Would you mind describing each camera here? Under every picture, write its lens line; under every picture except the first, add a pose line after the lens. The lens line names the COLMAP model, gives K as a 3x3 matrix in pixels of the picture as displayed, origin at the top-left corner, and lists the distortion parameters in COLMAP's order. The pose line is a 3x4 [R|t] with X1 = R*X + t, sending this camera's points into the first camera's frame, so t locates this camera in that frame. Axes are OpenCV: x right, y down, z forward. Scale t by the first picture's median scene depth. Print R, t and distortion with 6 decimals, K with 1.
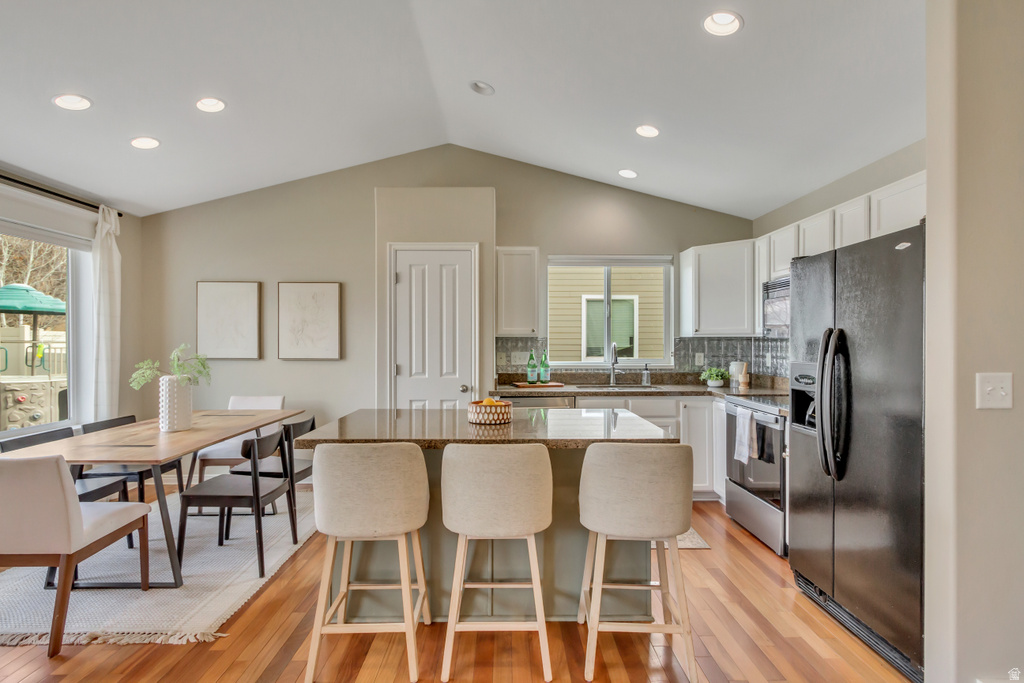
lens RADIAL K [[516.2, 0, 511.1], [0, 516.2, 347.0], [0, 0, 1]] dist [0.003013, 0.000168]
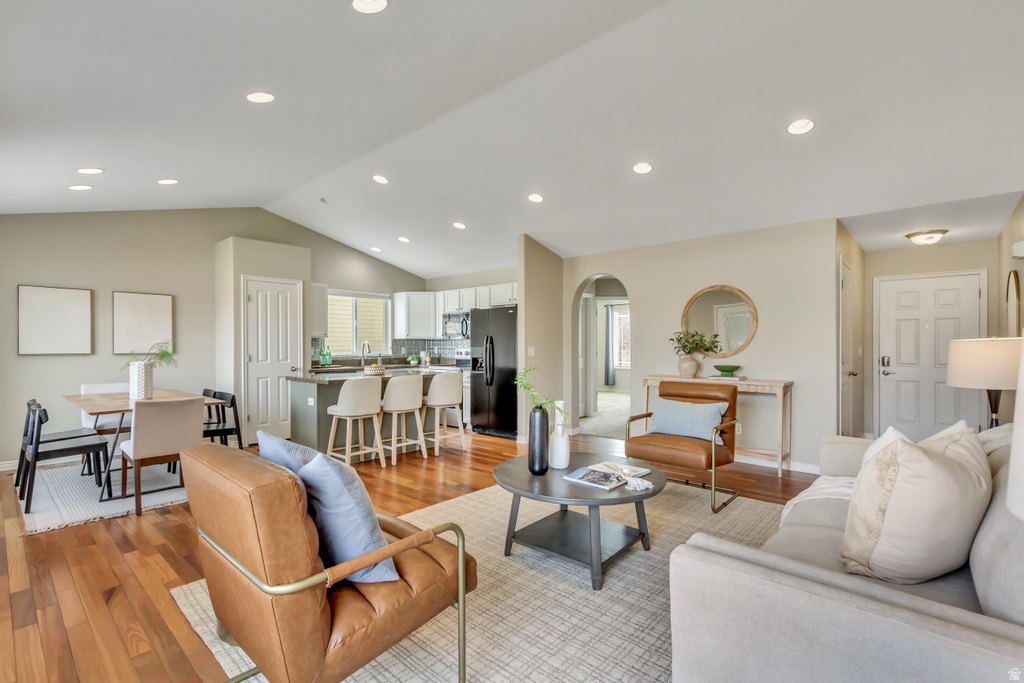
lens RADIAL K [[471.8, 0, 511.9], [0, 471.8, 343.9], [0, 0, 1]] dist [0.000006, 0.000001]
pose [[0.679234, 0.000343, 0.733921, -0.666680], [0.009030, 0.999920, -0.008825, 0.019234], [-0.733866, 0.012622, 0.679177, -0.486333]]
